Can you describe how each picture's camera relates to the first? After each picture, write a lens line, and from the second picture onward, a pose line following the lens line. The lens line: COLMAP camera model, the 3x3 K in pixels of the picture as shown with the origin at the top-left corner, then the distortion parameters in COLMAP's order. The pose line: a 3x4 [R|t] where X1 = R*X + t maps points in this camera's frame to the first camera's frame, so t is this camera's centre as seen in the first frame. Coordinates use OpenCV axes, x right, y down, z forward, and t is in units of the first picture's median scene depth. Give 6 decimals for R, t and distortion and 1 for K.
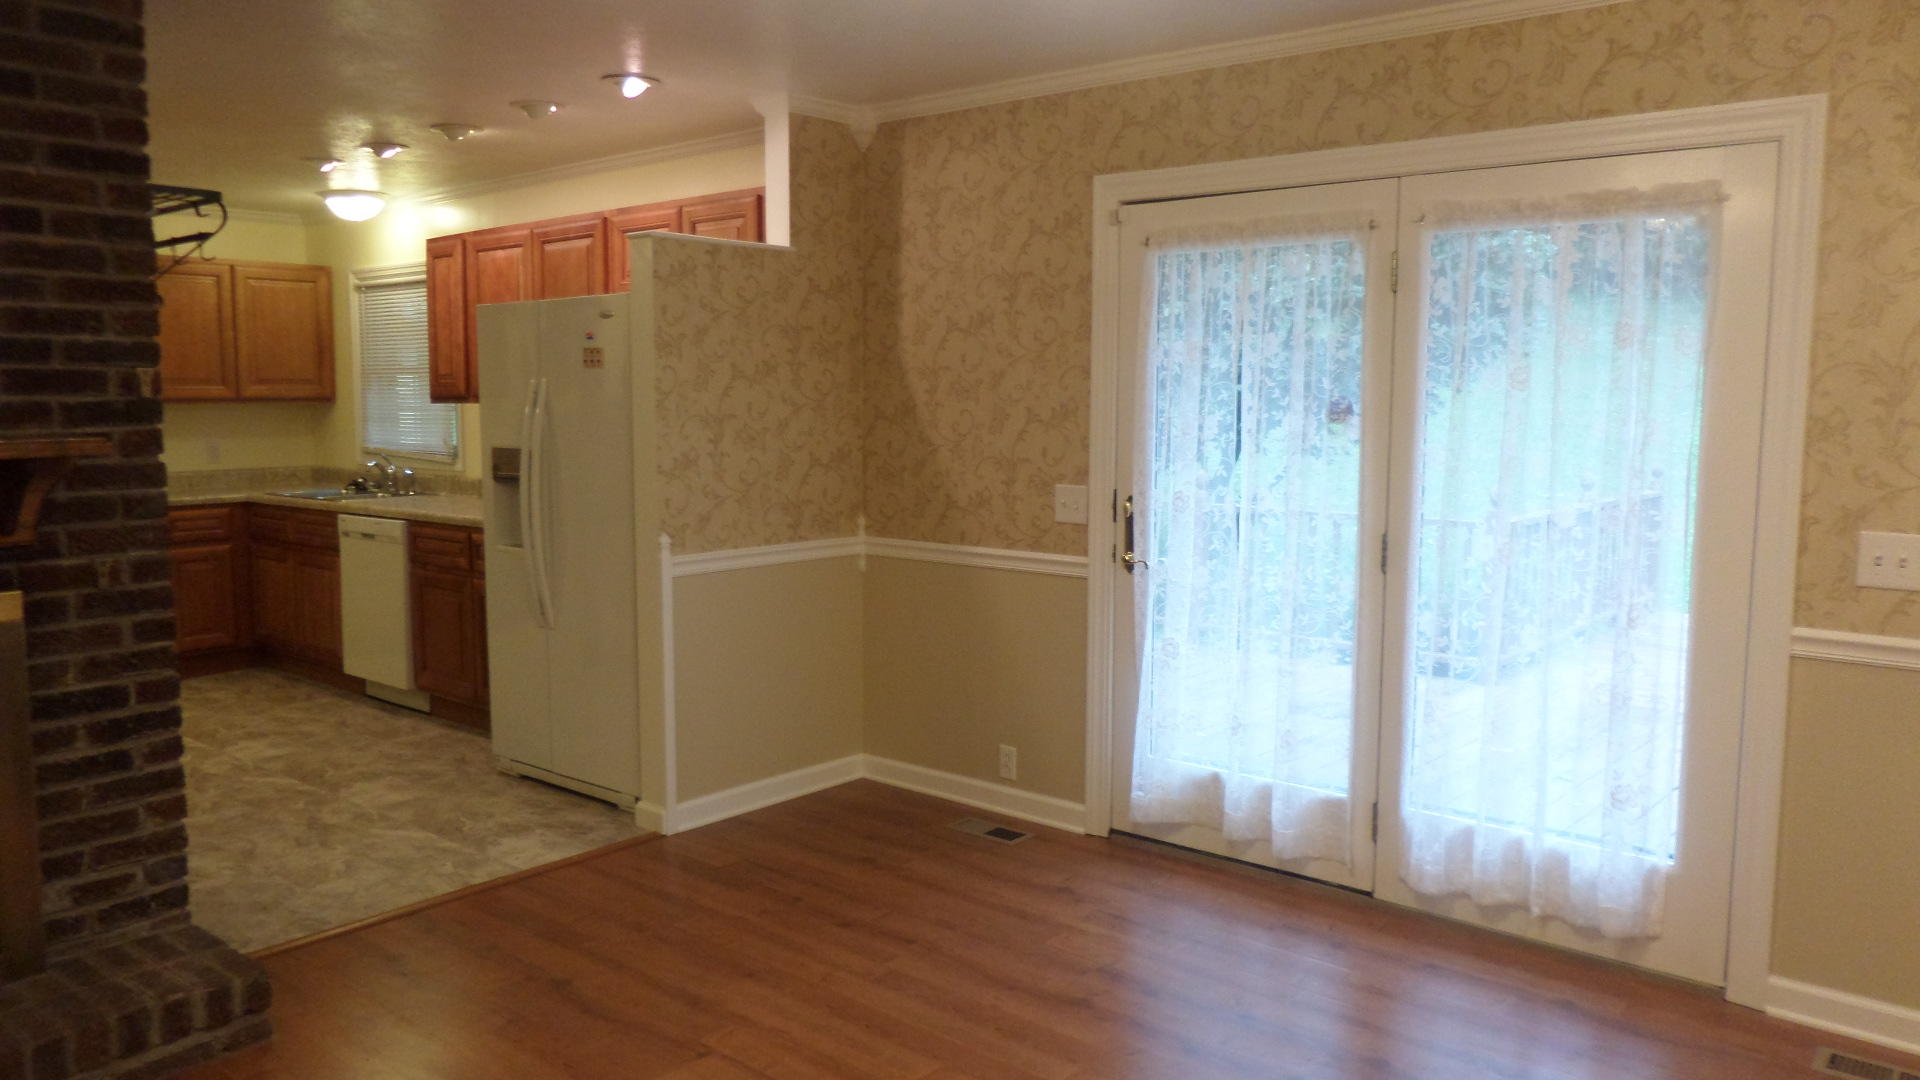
lens RADIAL K [[1363.8, 0, 960.0], [0, 1363.8, 540.0], [0, 0, 1]] dist [-0.005431, -0.002827]
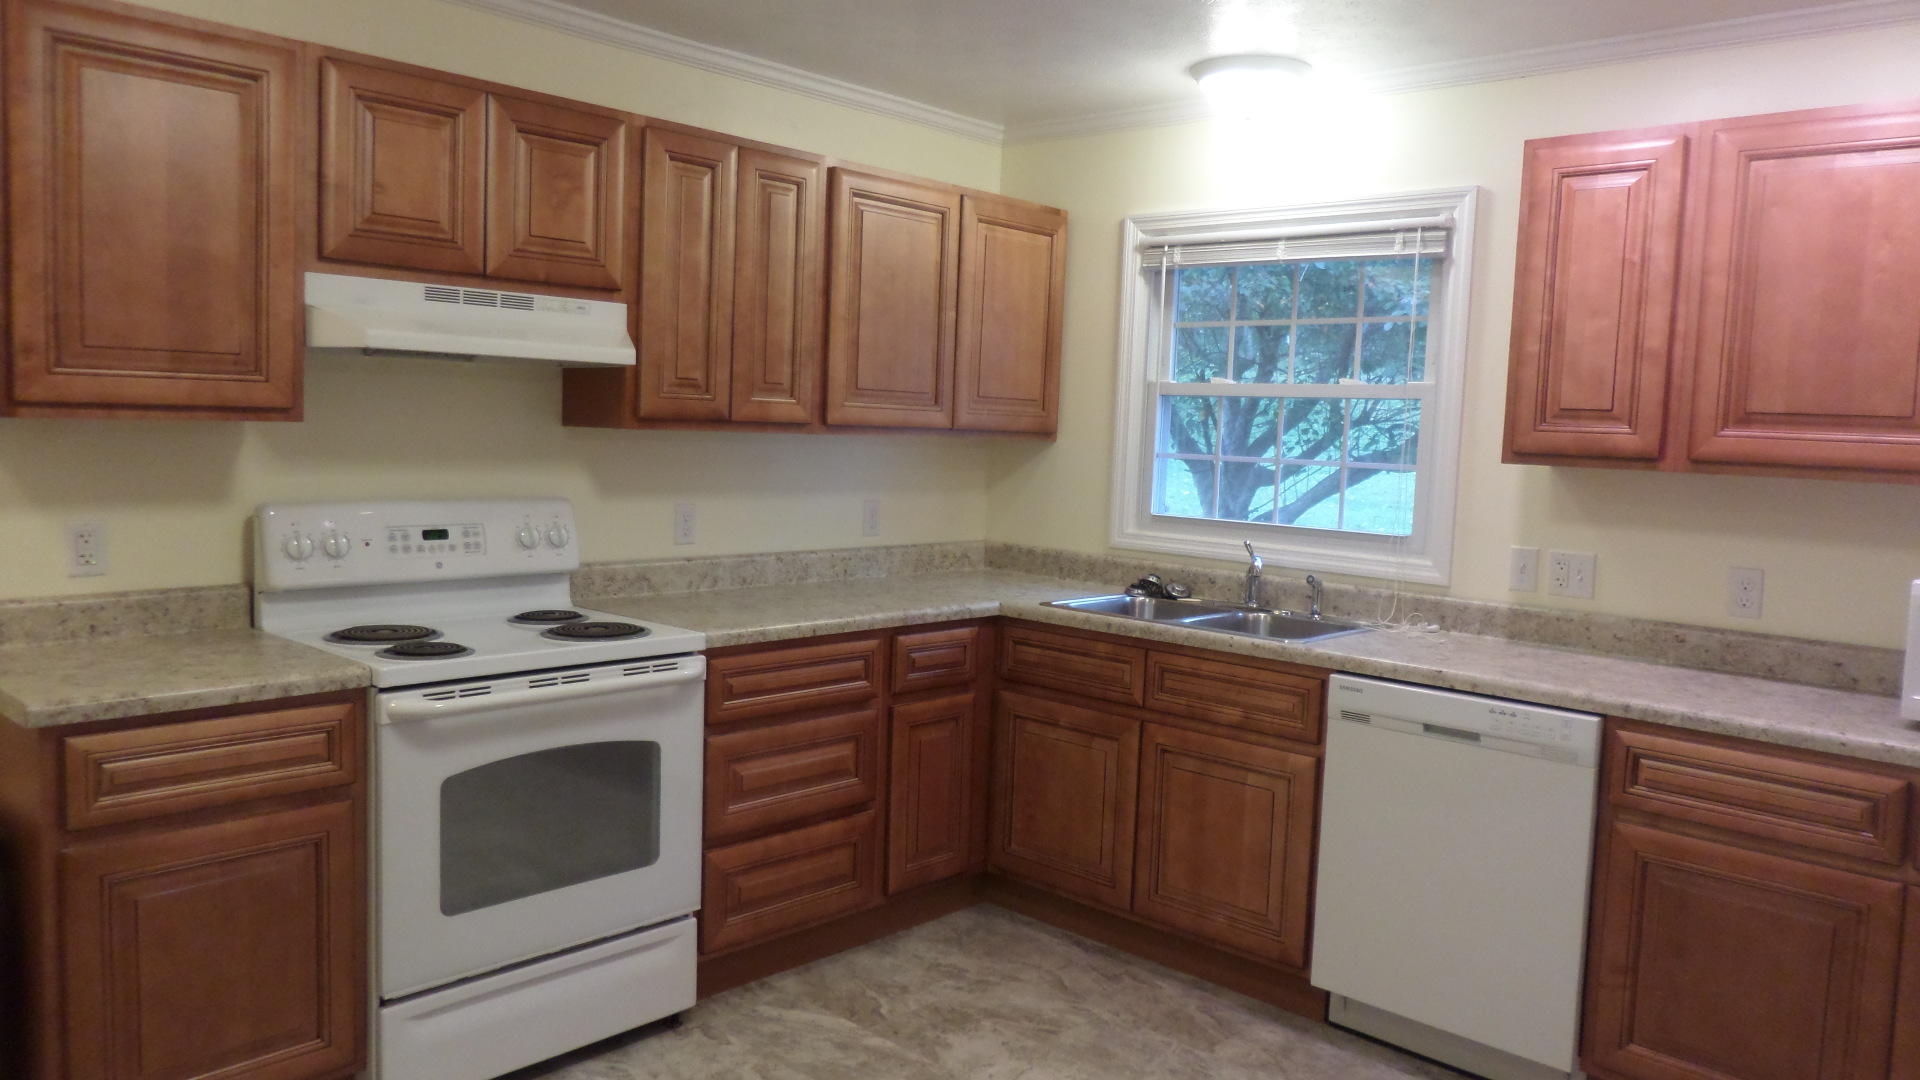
lens RADIAL K [[1390.9, 0, 960.0], [0, 1390.9, 540.0], [0, 0, 1]] dist [0.005055, 0.000934]
pose [[0.997898, 0.048279, -0.043233, -0.446086], [-0.049242, 0.998556, -0.021496, -0.039707], [0.042133, 0.023580, 0.998834, 0.370195]]
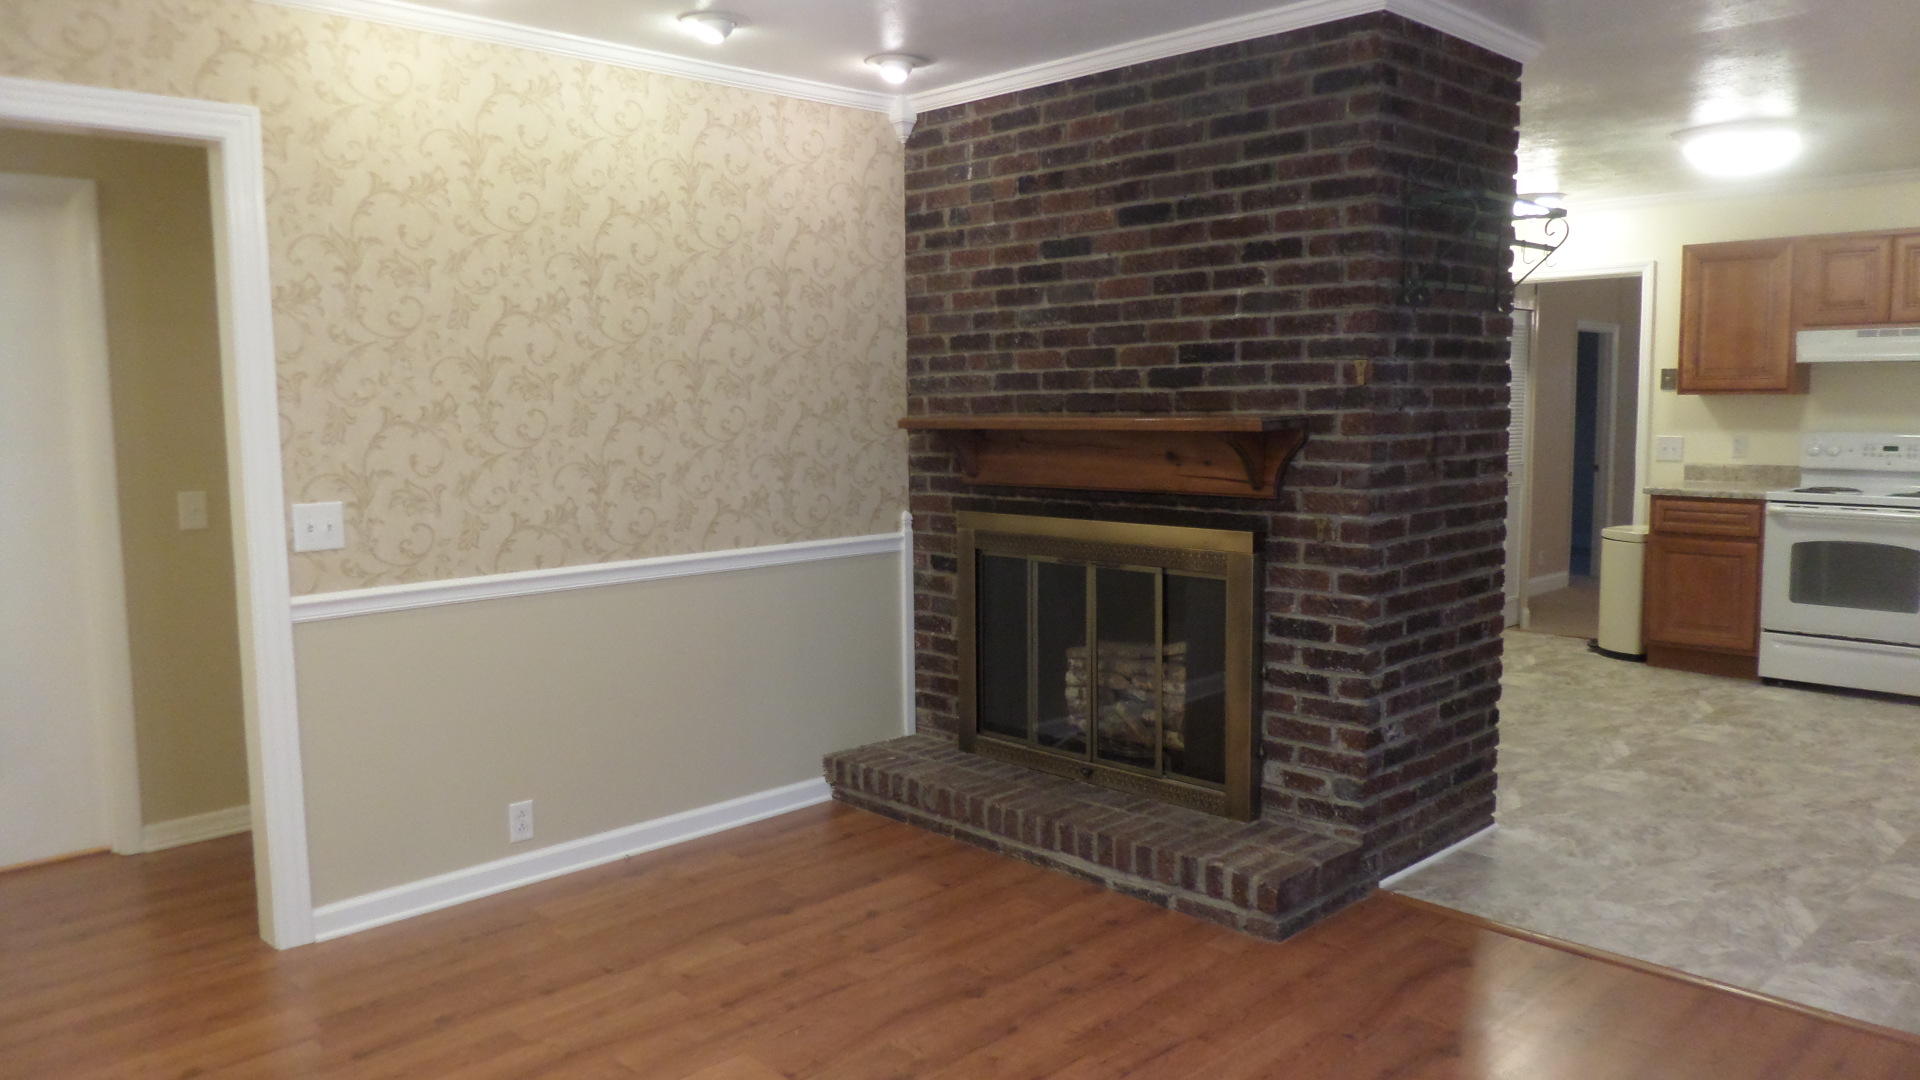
lens RADIAL K [[1363.8, 0, 960.0], [0, 1363.8, 540.0], [0, 0, 1]] dist [-0.005431, -0.002827]
pose [[-0.096320, 0.108216, -0.989450, 0.621473], [-0.096474, 0.988377, 0.117490, -0.079646], [0.990664, 0.106773, -0.084760, 0.791160]]
